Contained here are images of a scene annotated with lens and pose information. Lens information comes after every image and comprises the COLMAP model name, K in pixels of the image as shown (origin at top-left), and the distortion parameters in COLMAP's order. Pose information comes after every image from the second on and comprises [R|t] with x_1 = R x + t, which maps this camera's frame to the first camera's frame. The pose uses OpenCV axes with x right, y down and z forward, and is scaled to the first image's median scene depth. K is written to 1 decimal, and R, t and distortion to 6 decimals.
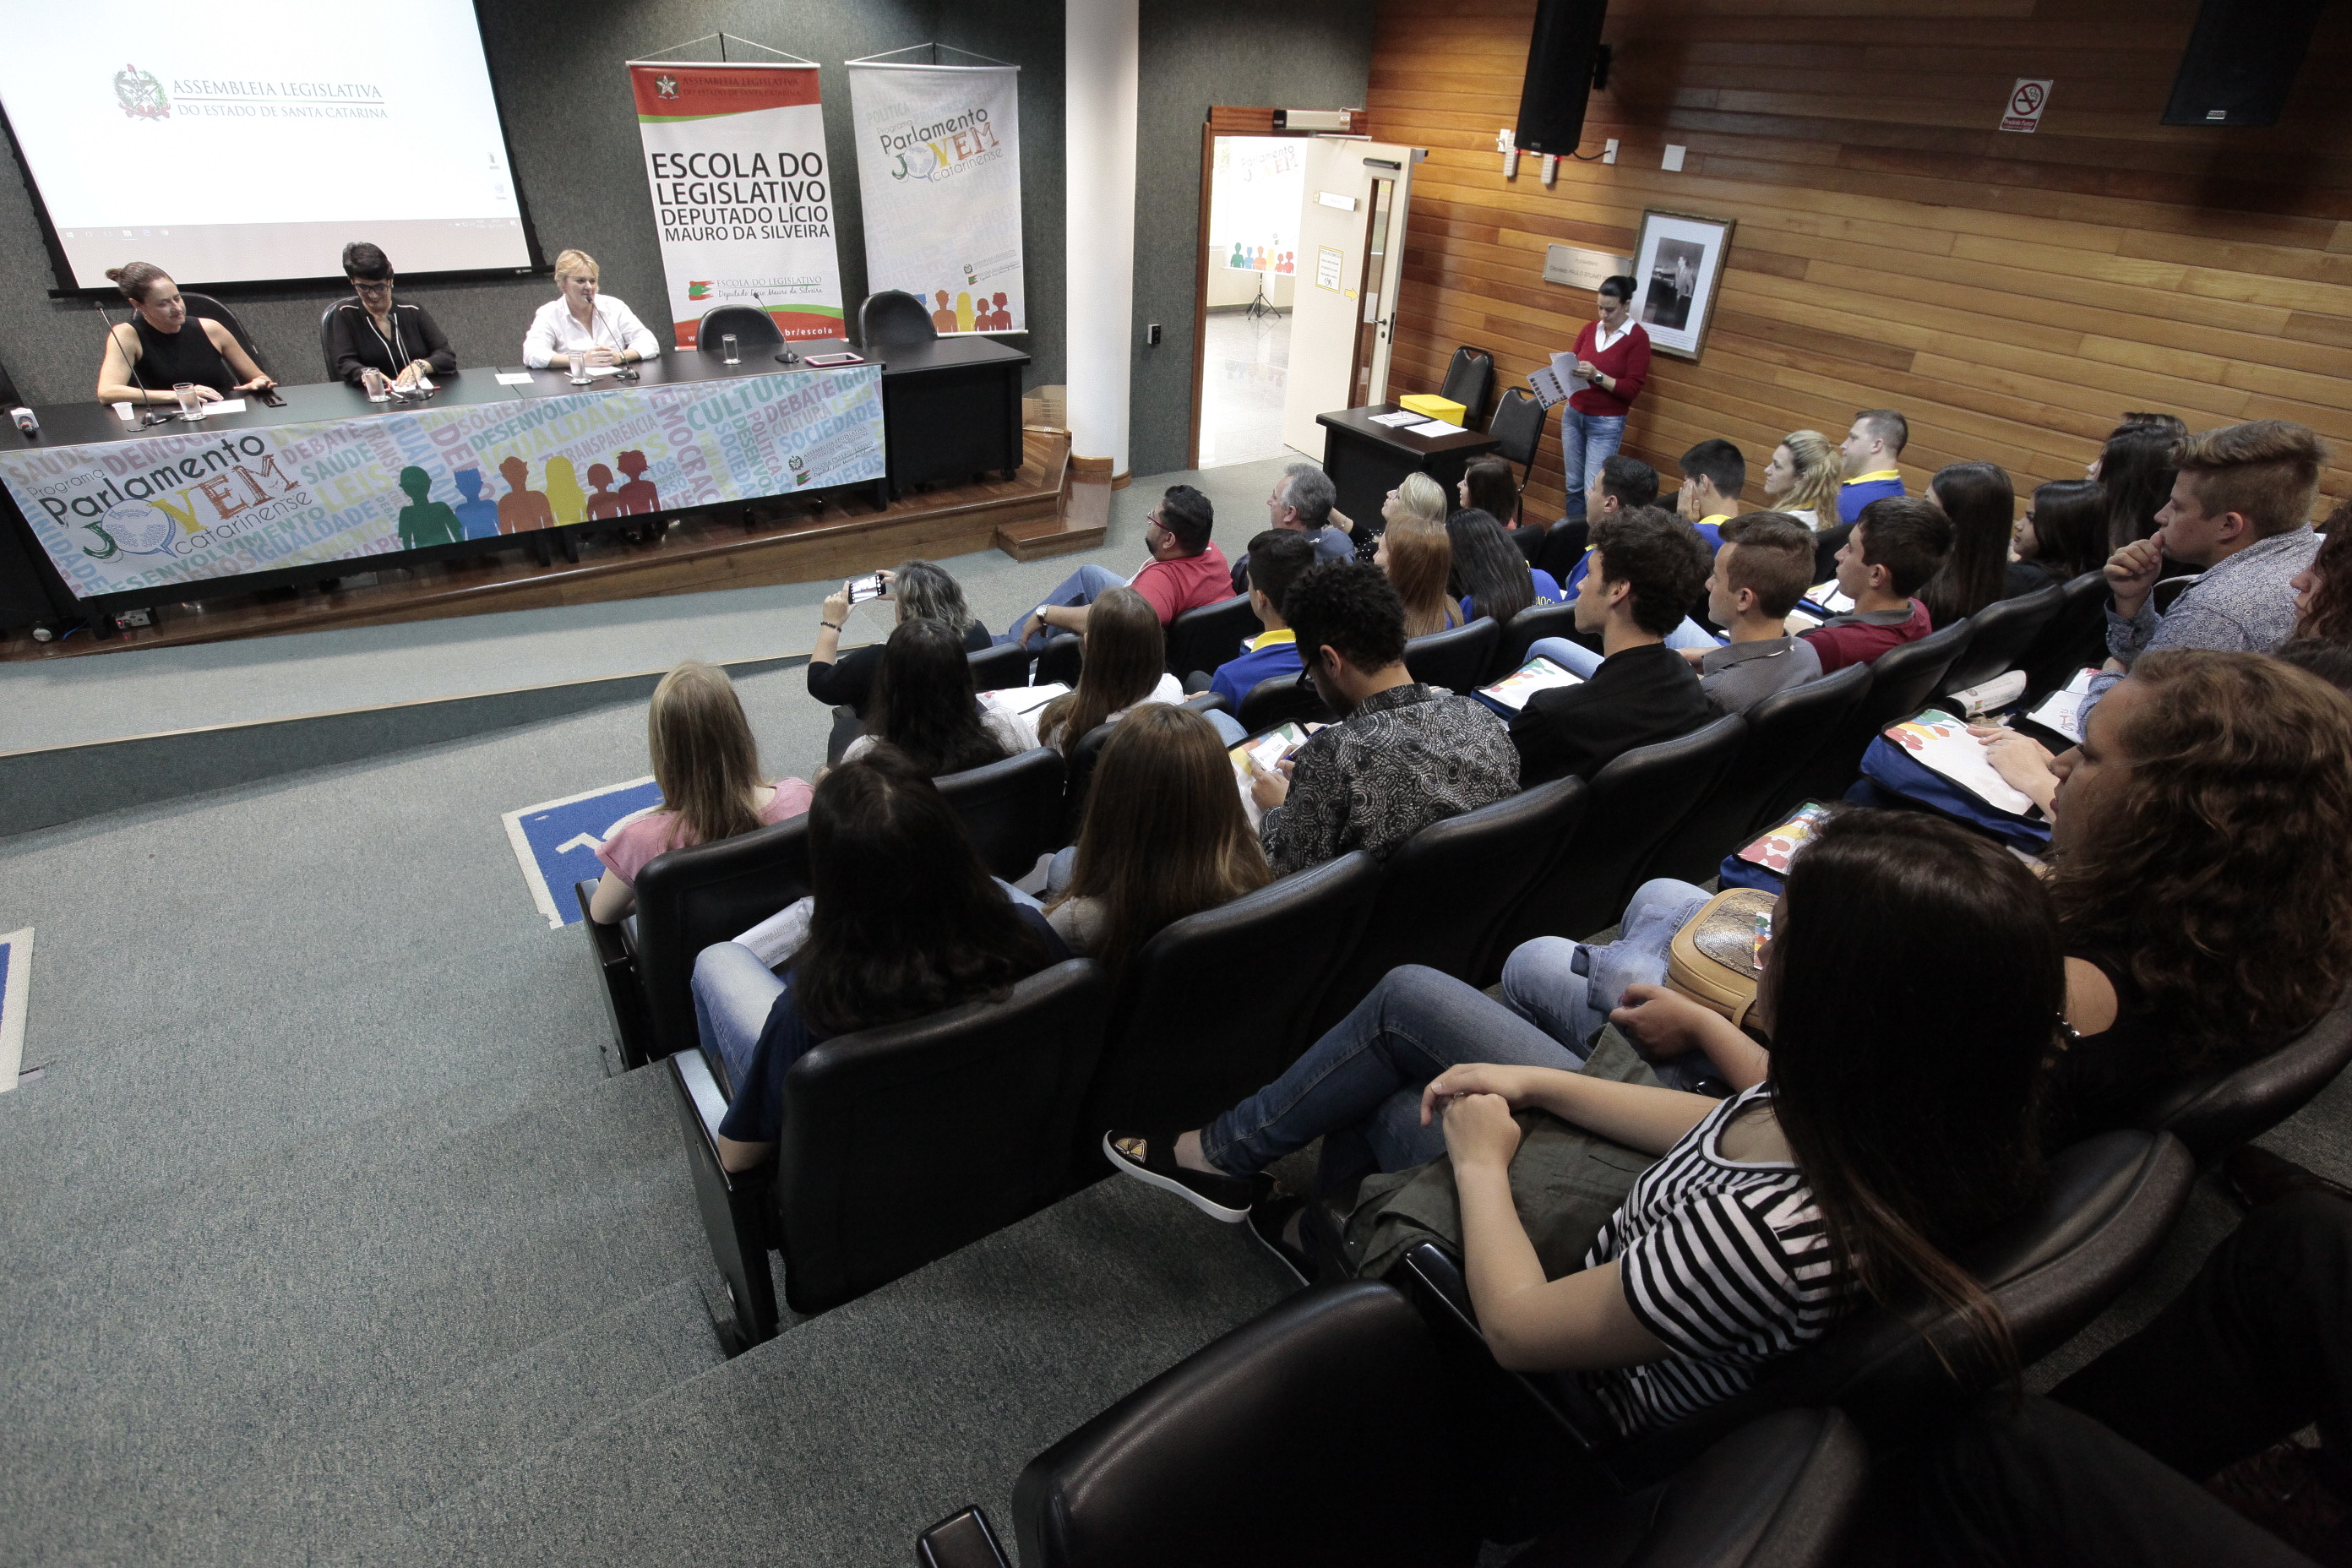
lens RADIAL K [[1220.3, 0, 1185.7], [0, 1220.3, 797.9], [0, 0, 1]] dist [-0.035375, 0.012086]
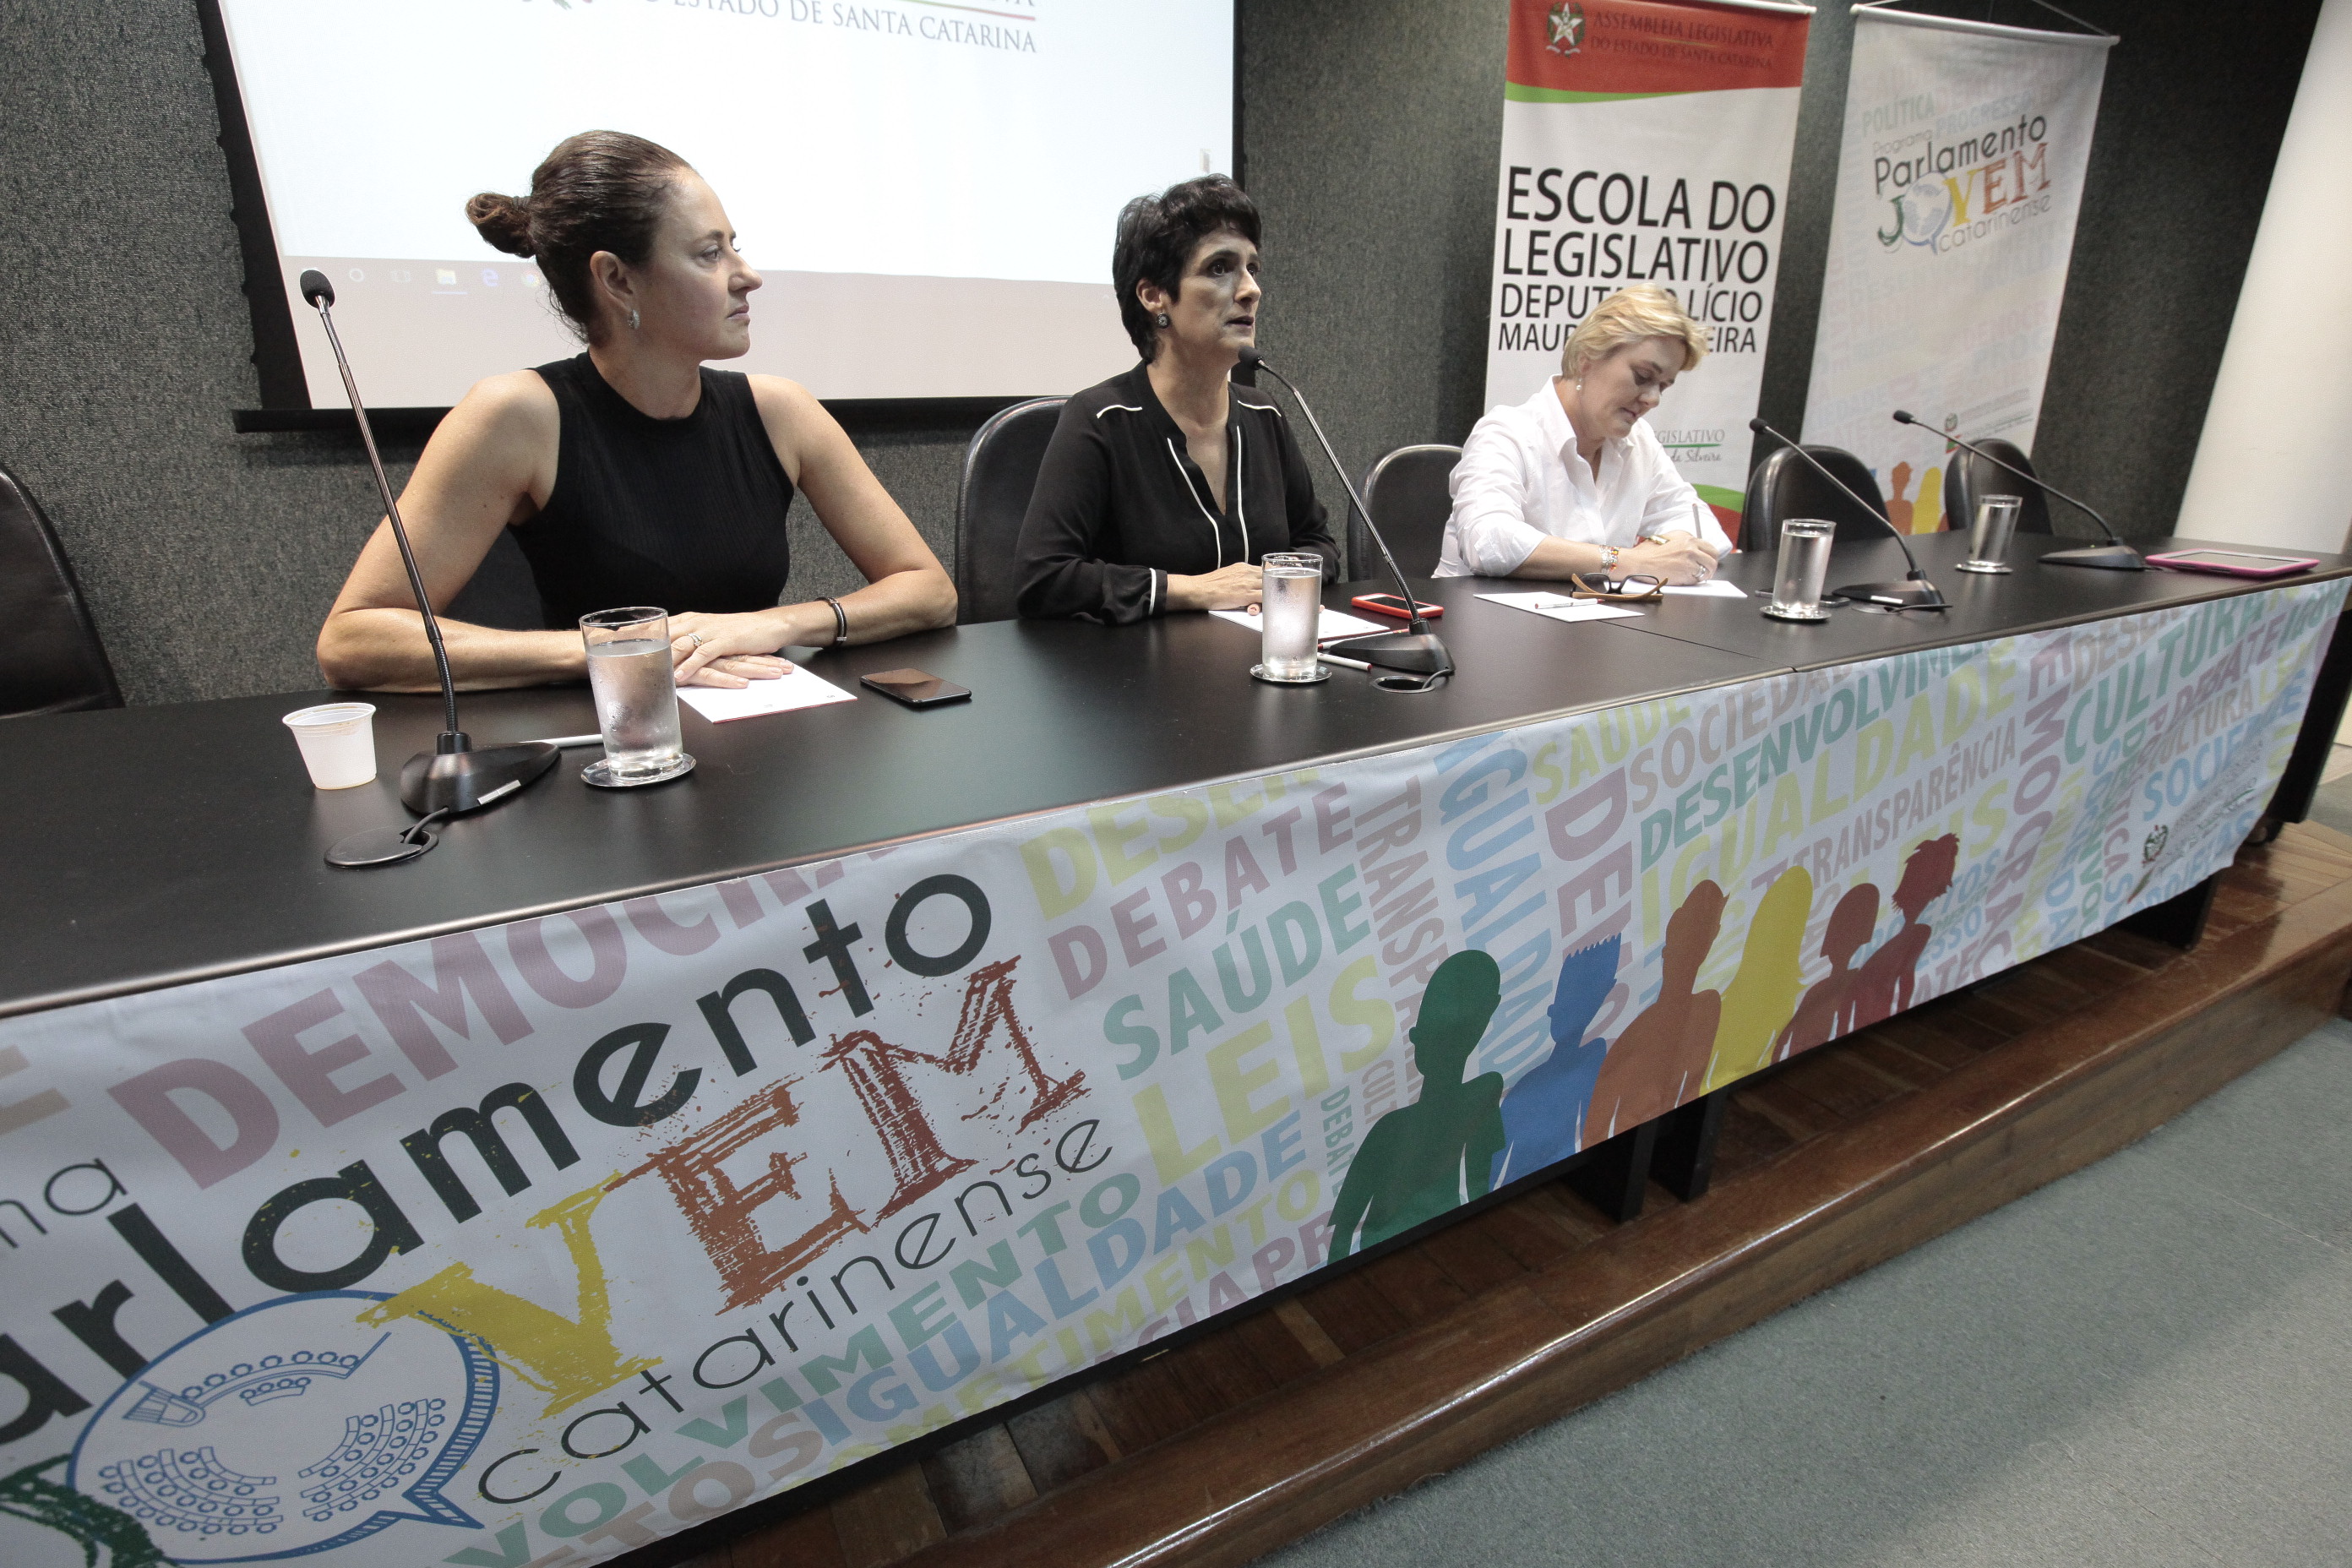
lens RADIAL K [[1220.3, 0, 1191.6], [0, 1220.3, 785.2], [0, 0, 1]] dist [-0.035375, 0.012086]
pose [[0.992996, -0.007087, -0.117939, -0.620737], [-0.018992, 0.975644, -0.218534, -0.237186], [0.116615, 0.219244, 0.968676, 0.706576]]
